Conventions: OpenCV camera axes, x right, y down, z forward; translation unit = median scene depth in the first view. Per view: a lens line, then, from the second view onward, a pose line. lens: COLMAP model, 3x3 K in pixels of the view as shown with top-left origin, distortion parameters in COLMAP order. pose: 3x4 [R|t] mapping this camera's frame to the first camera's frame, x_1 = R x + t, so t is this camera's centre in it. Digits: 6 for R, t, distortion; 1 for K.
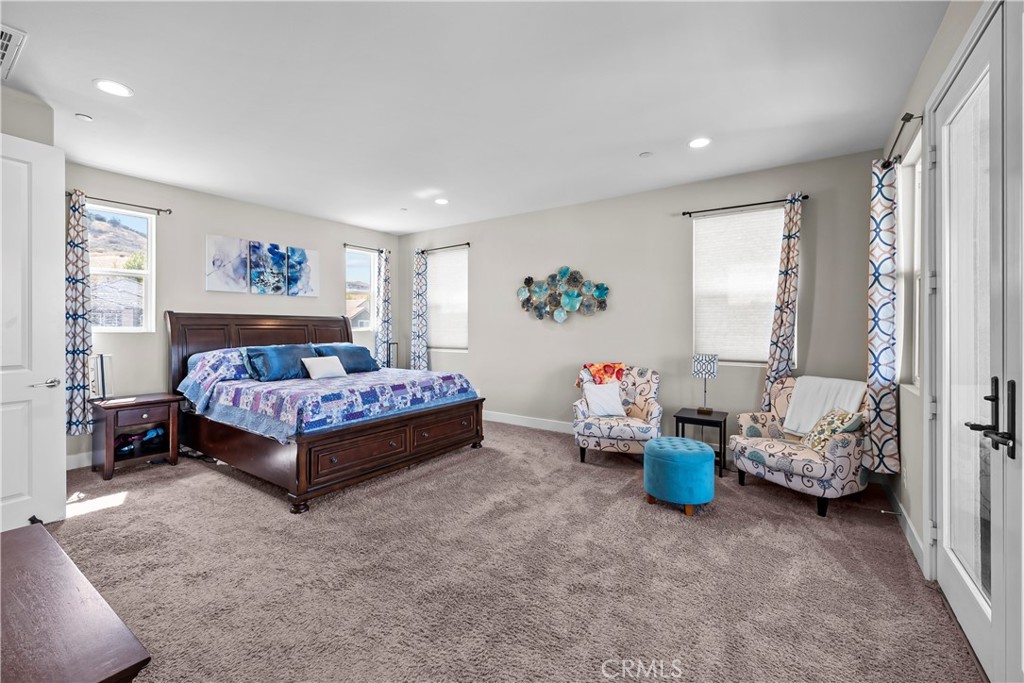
lens RADIAL K [[427.3, 0, 509.6], [0, 427.3, 336.6], [0, 0, 1]] dist [0.000121, 0.000211]
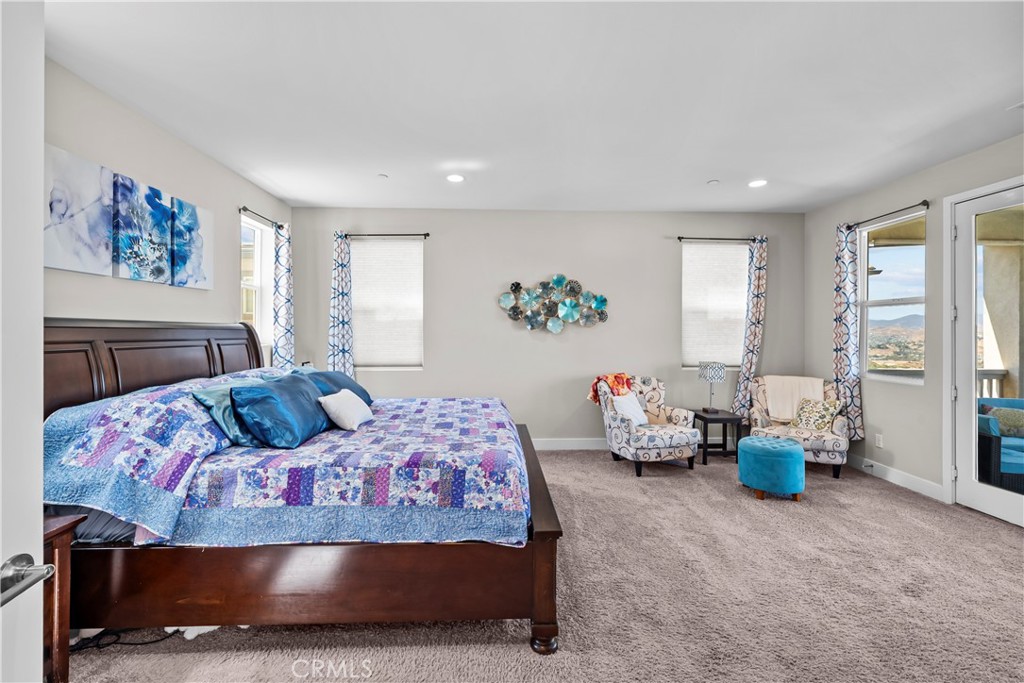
lens RADIAL K [[427.3, 0, 509.6], [0, 427.3, 336.6], [0, 0, 1]] dist [0.000121, 0.000211]
pose [[0.795894, -0.007502, 0.605389, -0.566643], [0.013440, 0.999896, -0.005278, -0.023893], [-0.605287, 0.012337, 0.795912, 0.333460]]
